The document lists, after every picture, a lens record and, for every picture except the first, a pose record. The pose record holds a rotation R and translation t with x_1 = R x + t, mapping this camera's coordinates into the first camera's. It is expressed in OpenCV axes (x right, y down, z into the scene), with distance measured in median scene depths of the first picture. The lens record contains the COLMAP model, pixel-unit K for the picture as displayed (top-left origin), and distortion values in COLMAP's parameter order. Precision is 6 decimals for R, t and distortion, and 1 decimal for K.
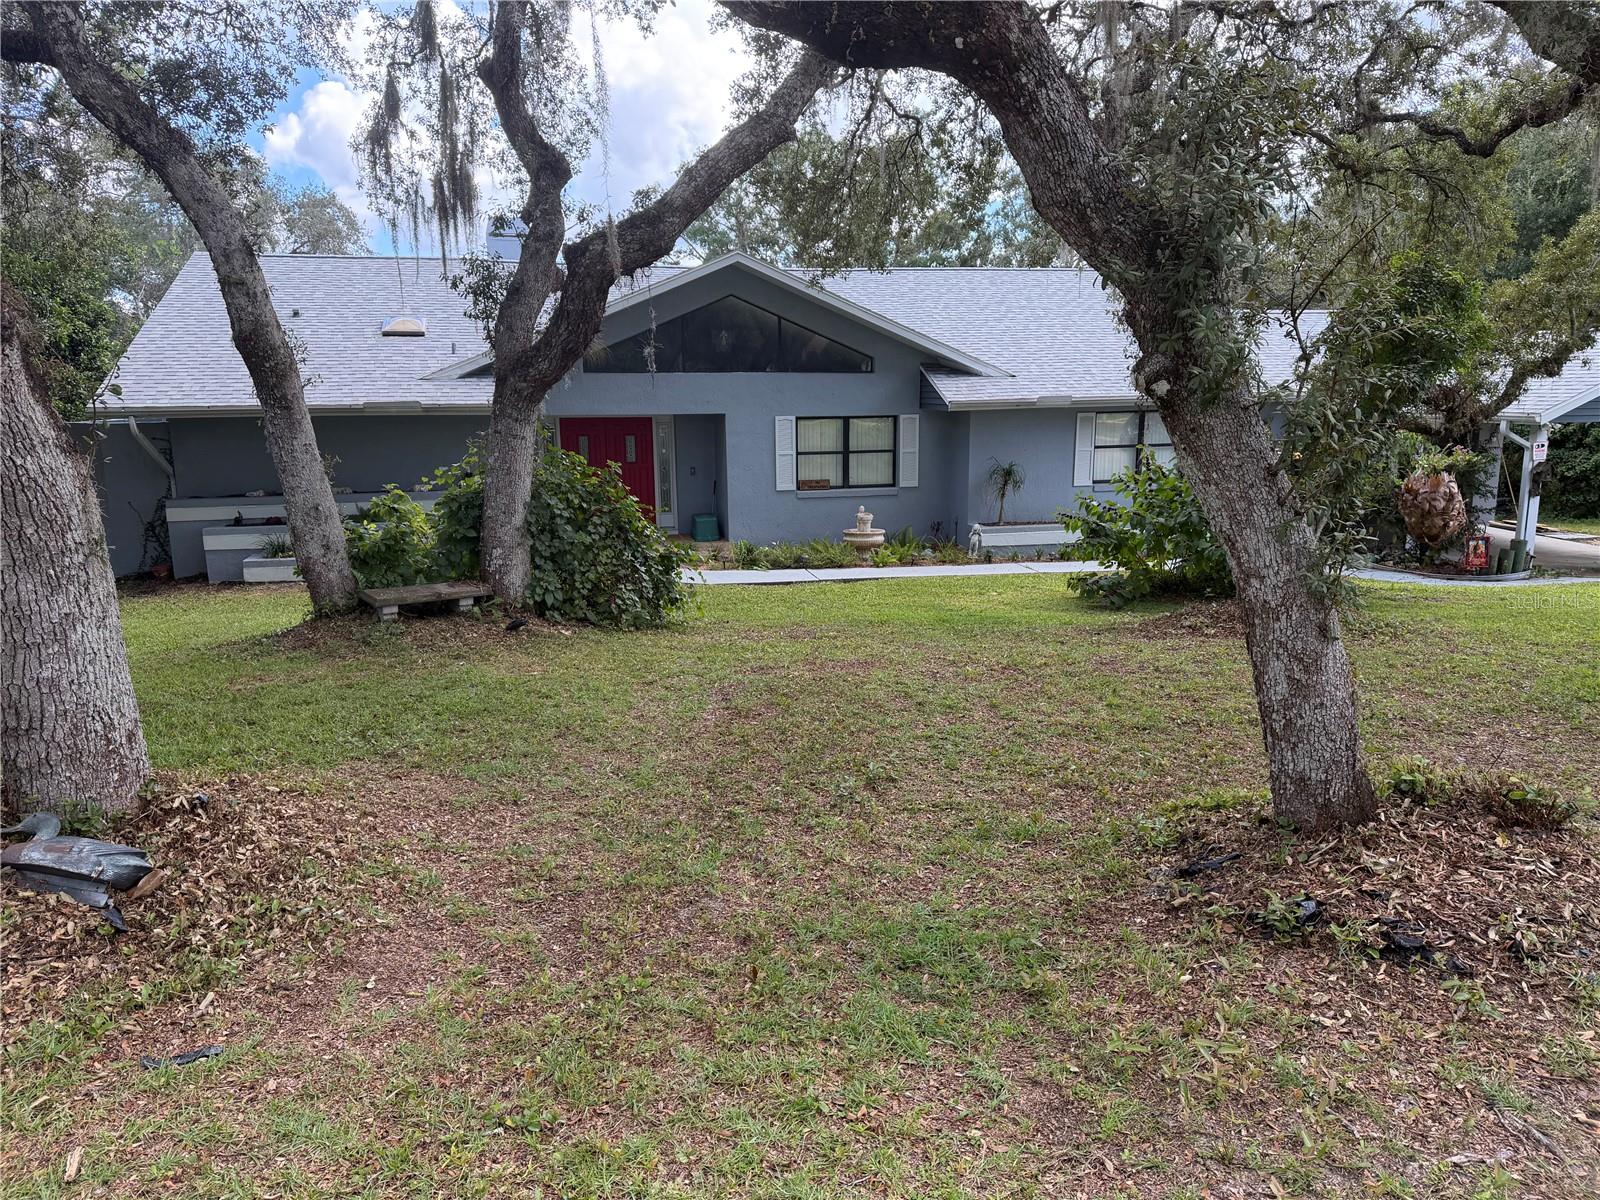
lens RADIAL K [[1138.8, 0, 804.2], [0, 1138.8, 604.9], [0, 0, 1]] dist [0.064521, -0.004673]
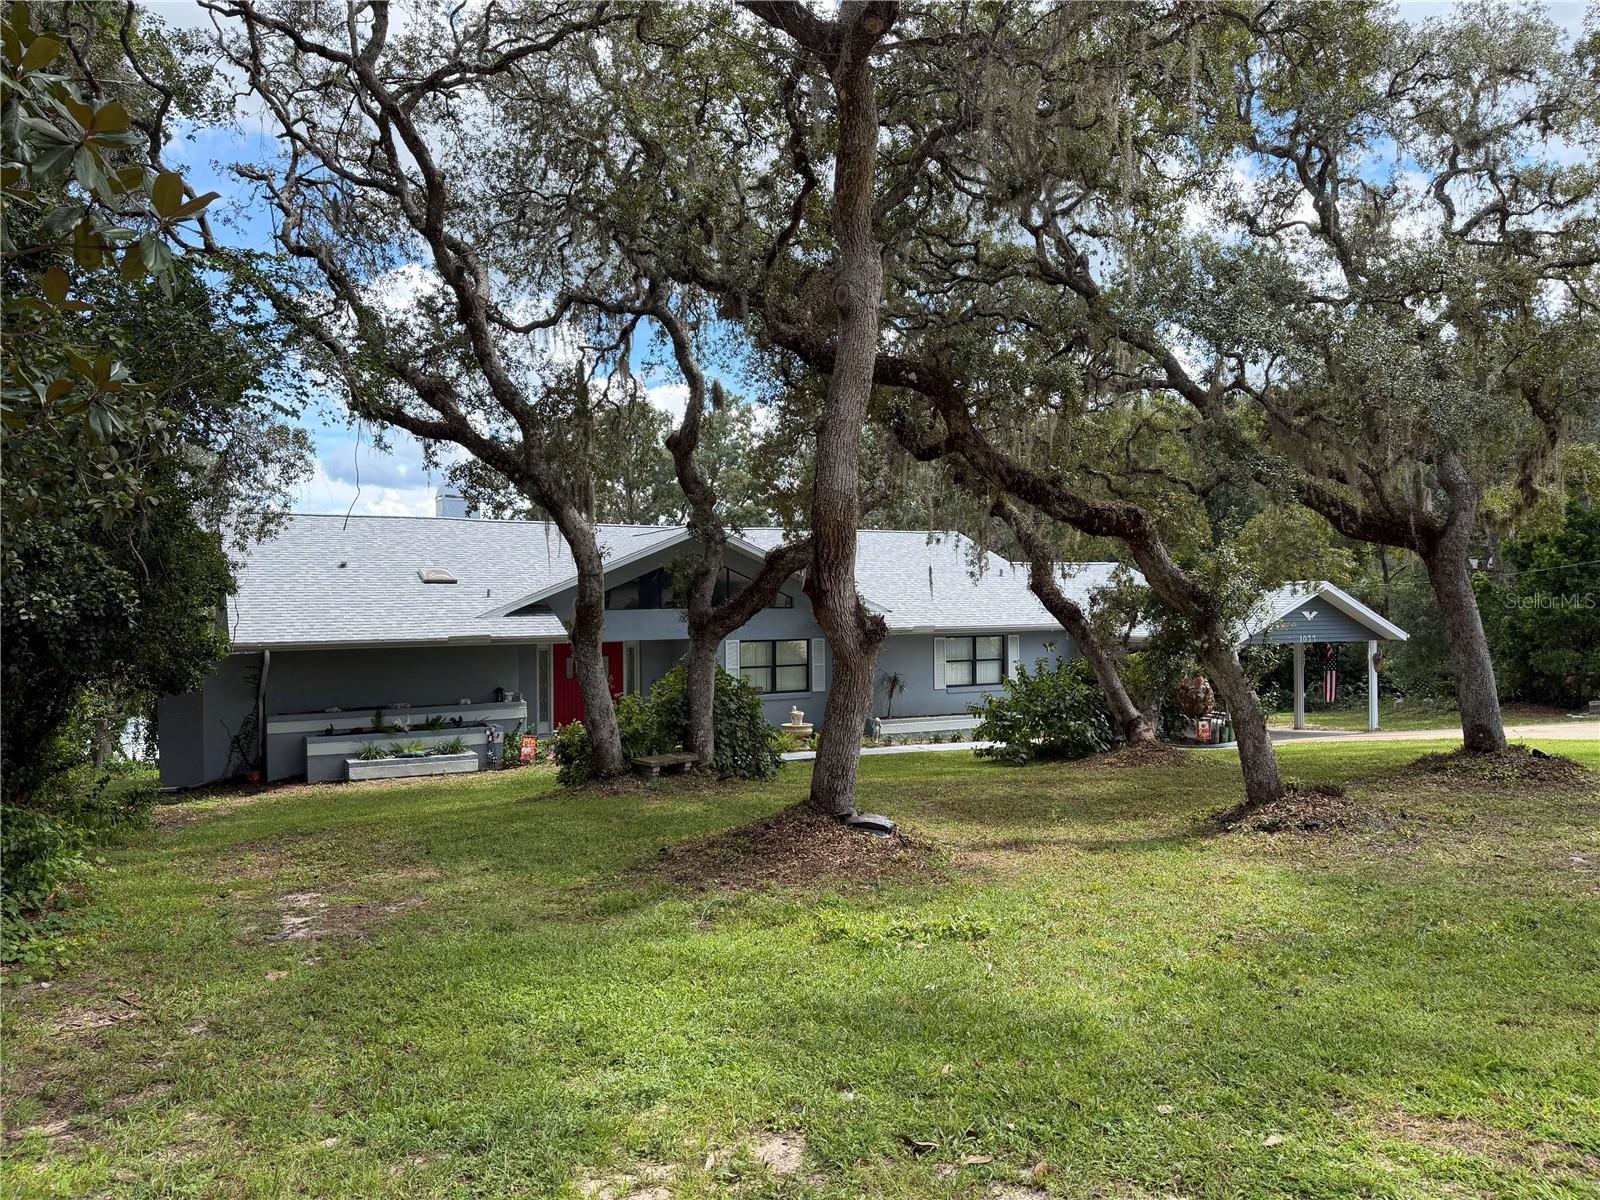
lens RADIAL K [[1138.8, 0, 800.8], [0, 1138.8, 600.5], [0, 0, 1]] dist [0.064521, -0.004673]
pose [[0.970630, -0.001143, 0.240574, -0.264795], [0.046428, 0.982080, -0.182655, 0.035369], [-0.236054, 0.188460, 0.953290, -0.296644]]
